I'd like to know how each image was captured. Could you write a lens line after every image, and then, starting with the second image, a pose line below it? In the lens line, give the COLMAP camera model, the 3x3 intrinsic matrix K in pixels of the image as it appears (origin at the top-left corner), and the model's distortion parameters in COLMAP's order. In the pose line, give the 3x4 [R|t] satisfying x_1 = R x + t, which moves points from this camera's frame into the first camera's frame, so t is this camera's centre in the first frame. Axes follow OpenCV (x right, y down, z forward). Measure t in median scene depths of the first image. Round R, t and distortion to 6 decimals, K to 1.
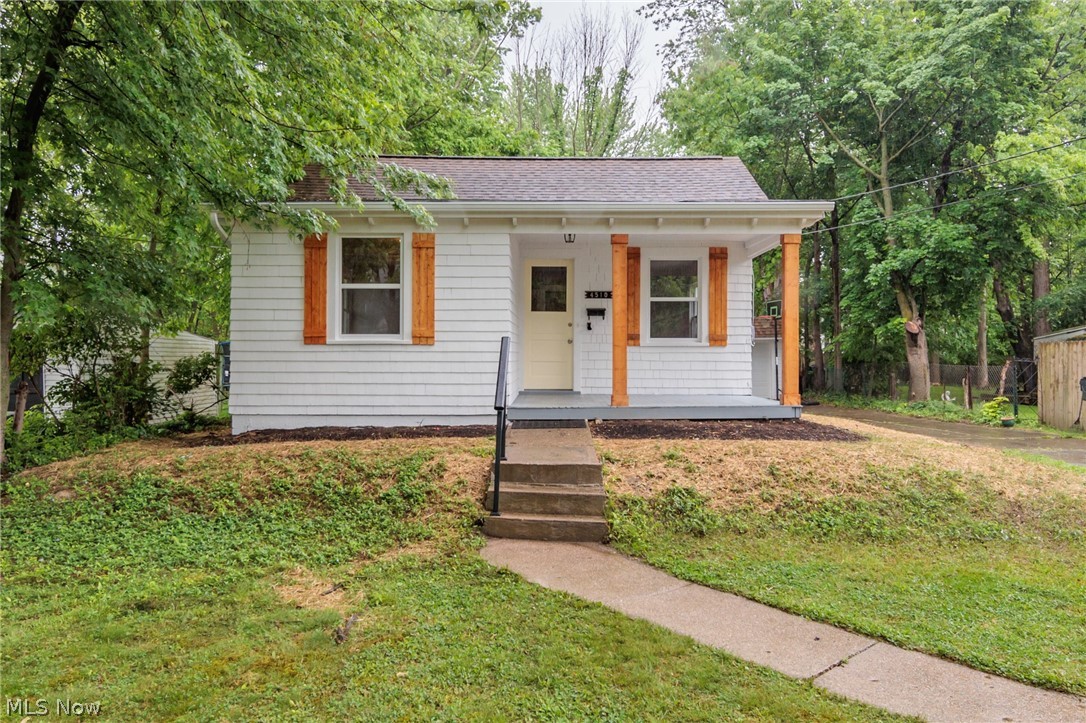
lens RADIAL K [[749.7, 0, 543.0], [0, 749.7, 361.5], [0, 0, 1]] dist [0.004625, 0.003297]
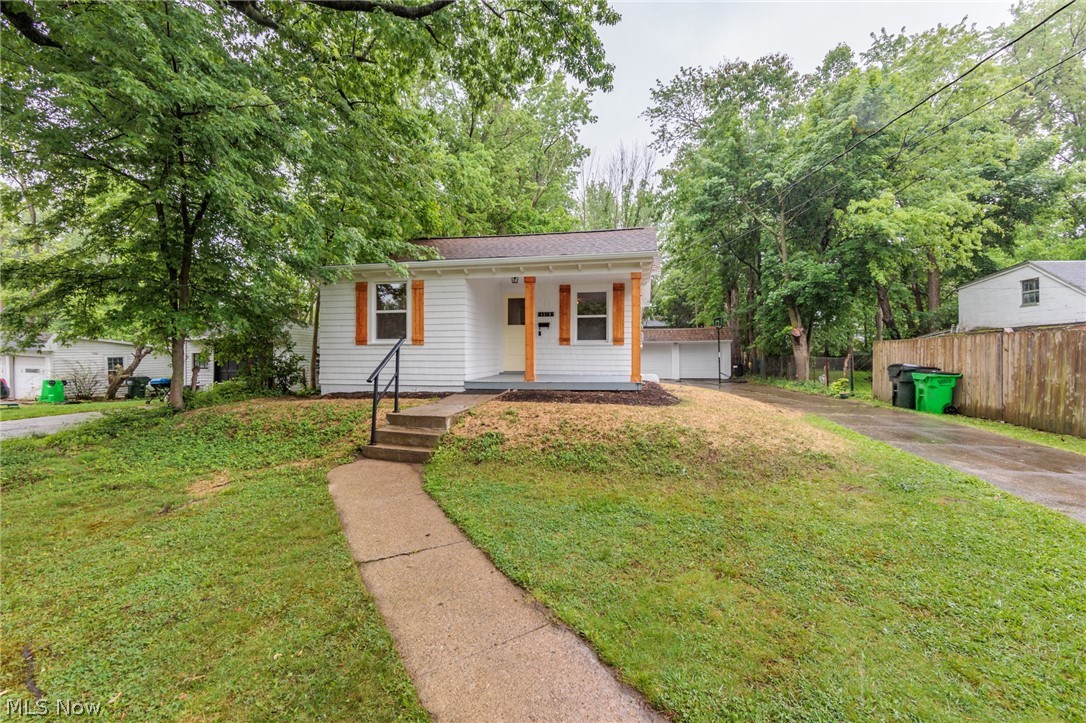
lens RADIAL K [[431.5, 0, 543.6], [0, 431.5, 358.5], [0, 0, 1]] dist [-0.000434, -0.000170]
pose [[0.981056, 0.000138, -0.193726, 0.253362], [0.000946, 0.999984, 0.005506, 0.003185], [0.193724, -0.005585, 0.981040, 0.065393]]
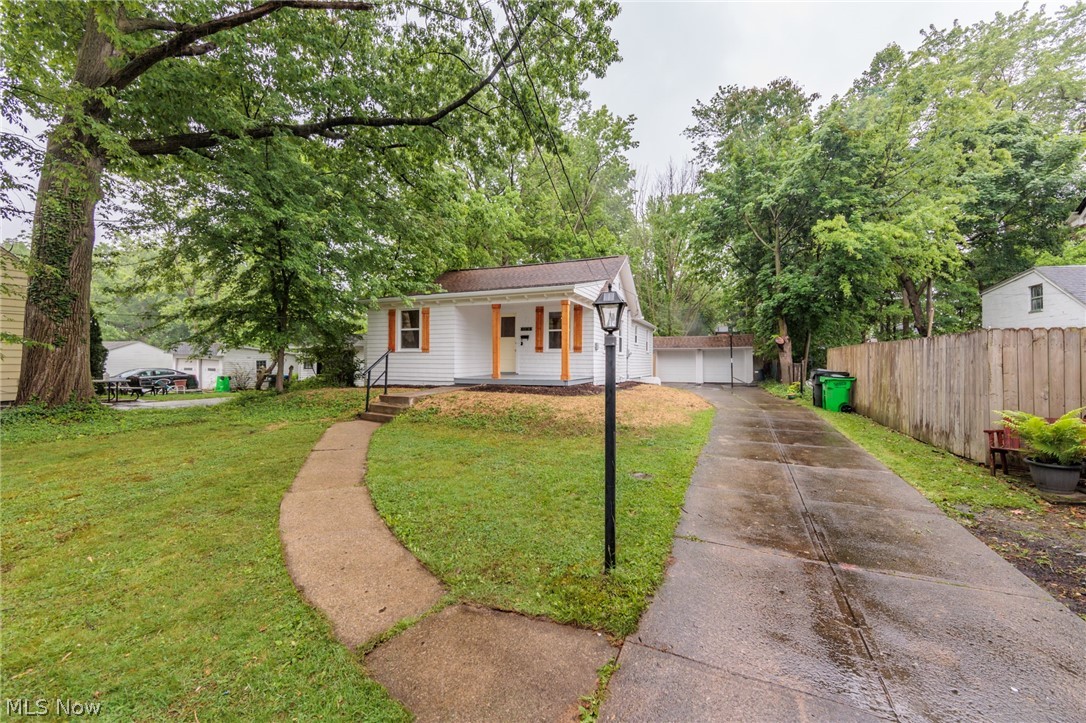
lens RADIAL K [[419.4, 0, 543.0], [0, 419.4, 361.5], [0, 0, 1]] dist [-0.000666, -0.000167]
pose [[0.919468, 0.003671, -0.393148, 0.596240], [-0.003632, 0.999993, 0.000842, 0.004178], [0.393148, 0.000654, 0.919475, -0.100266]]
